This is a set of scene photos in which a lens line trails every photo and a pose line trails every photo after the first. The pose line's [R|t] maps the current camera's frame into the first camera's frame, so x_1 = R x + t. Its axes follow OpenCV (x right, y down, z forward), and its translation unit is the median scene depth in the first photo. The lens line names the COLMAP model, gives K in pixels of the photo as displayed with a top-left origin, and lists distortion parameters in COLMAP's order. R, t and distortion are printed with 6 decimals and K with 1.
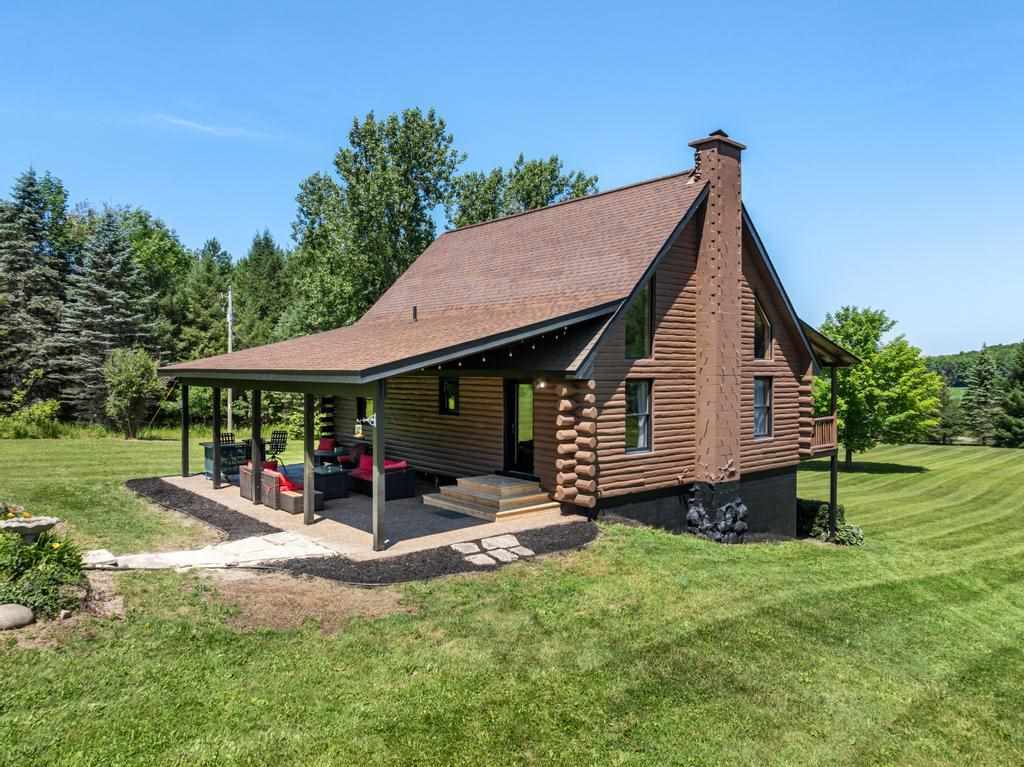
lens RADIAL K [[724.4, 0, 511.7], [0, 724.4, 379.9], [0, 0, 1]] dist [-0.039906, -0.001000]
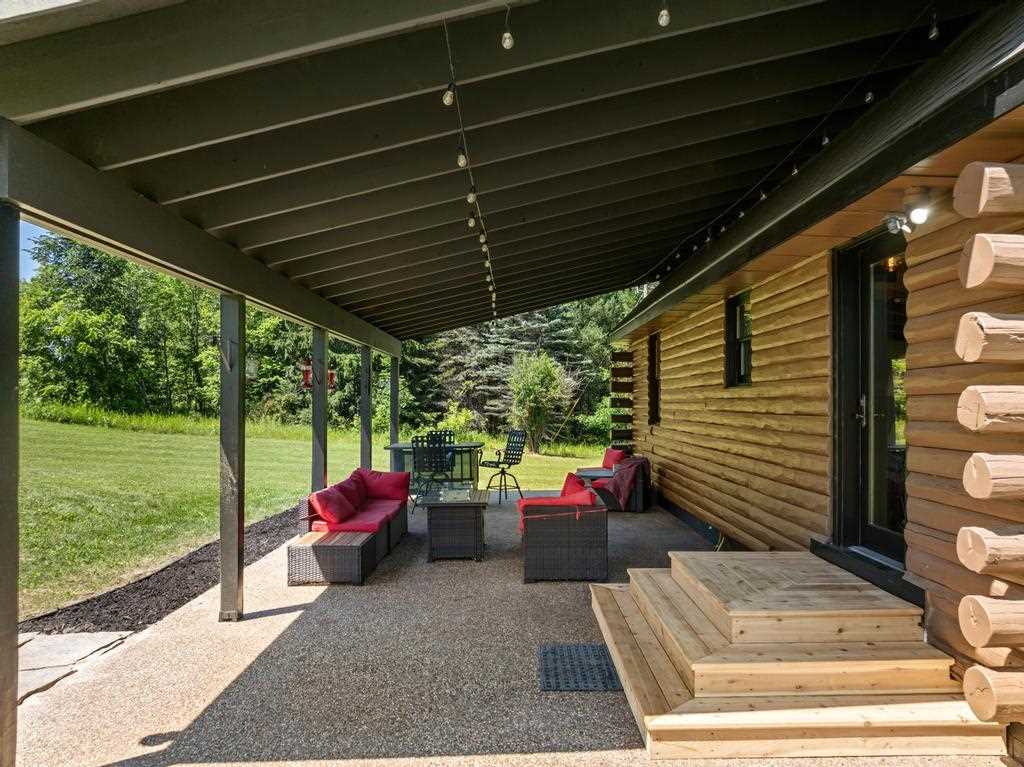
lens RADIAL K [[724.4, 0, 513.4], [0, 724.4, 384.2], [0, 0, 1]] dist [-0.039906, -0.001000]
pose [[0.765868, -0.018227, -0.642739, 0.033686], [-0.007585, 0.999272, -0.037376, 0.027278], [0.642953, 0.033500, 0.765173, 0.265713]]
